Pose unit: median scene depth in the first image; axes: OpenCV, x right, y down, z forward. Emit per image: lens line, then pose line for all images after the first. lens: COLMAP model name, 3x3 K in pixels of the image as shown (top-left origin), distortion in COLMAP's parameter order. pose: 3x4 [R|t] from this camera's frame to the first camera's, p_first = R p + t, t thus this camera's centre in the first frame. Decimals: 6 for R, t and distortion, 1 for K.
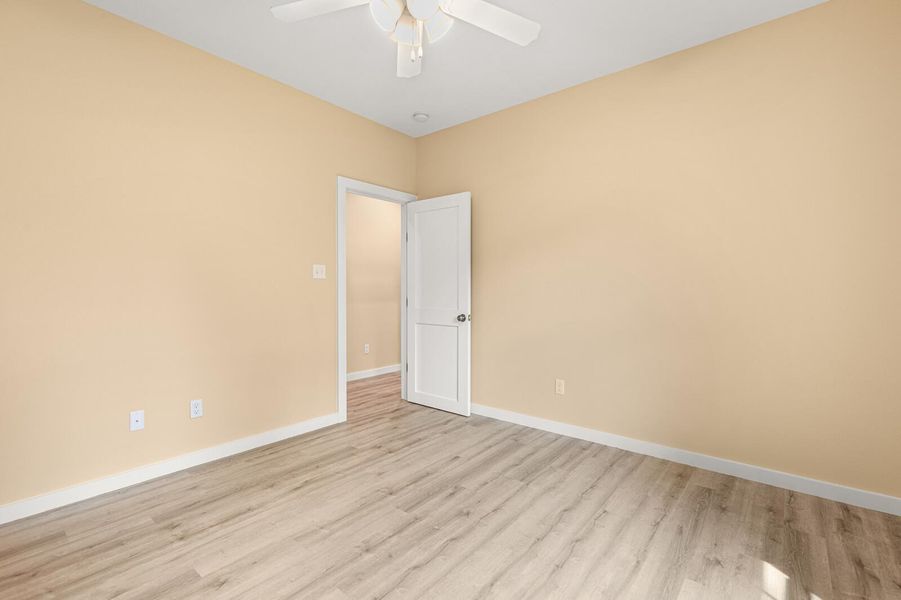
lens RADIAL K [[409.2, 0, 461.6], [0, 409.2, 299.5], [0, 0, 1]] dist [0.002091, 0.000446]
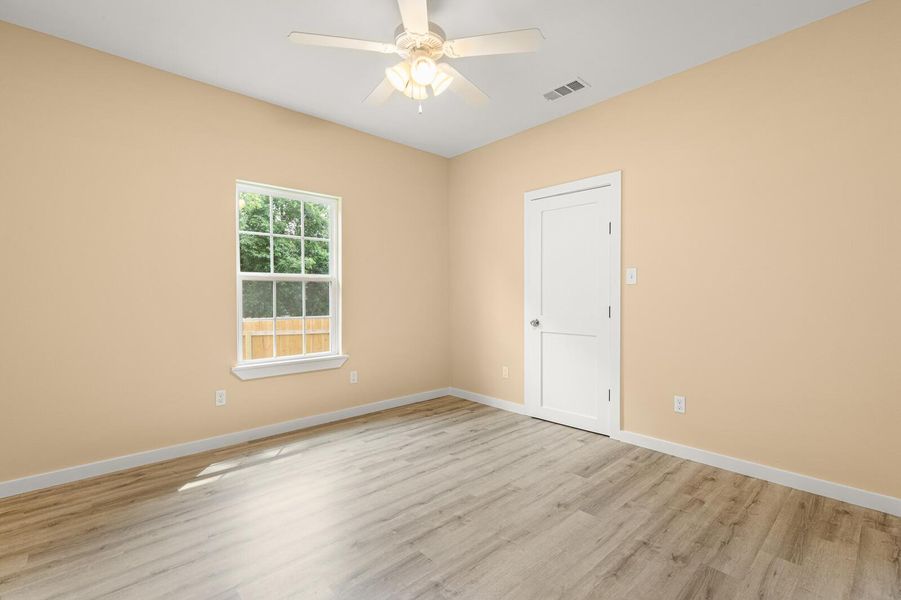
lens RADIAL K [[409.2, 0, 461.6], [0, 409.2, 299.5], [0, 0, 1]] dist [0.002091, 0.000446]
pose [[-0.990287, 0.003548, 0.138990, -0.375852], [0.007935, 0.999487, 0.031020, -0.046021], [-0.138809, 0.031822, -0.989808, 2.006170]]
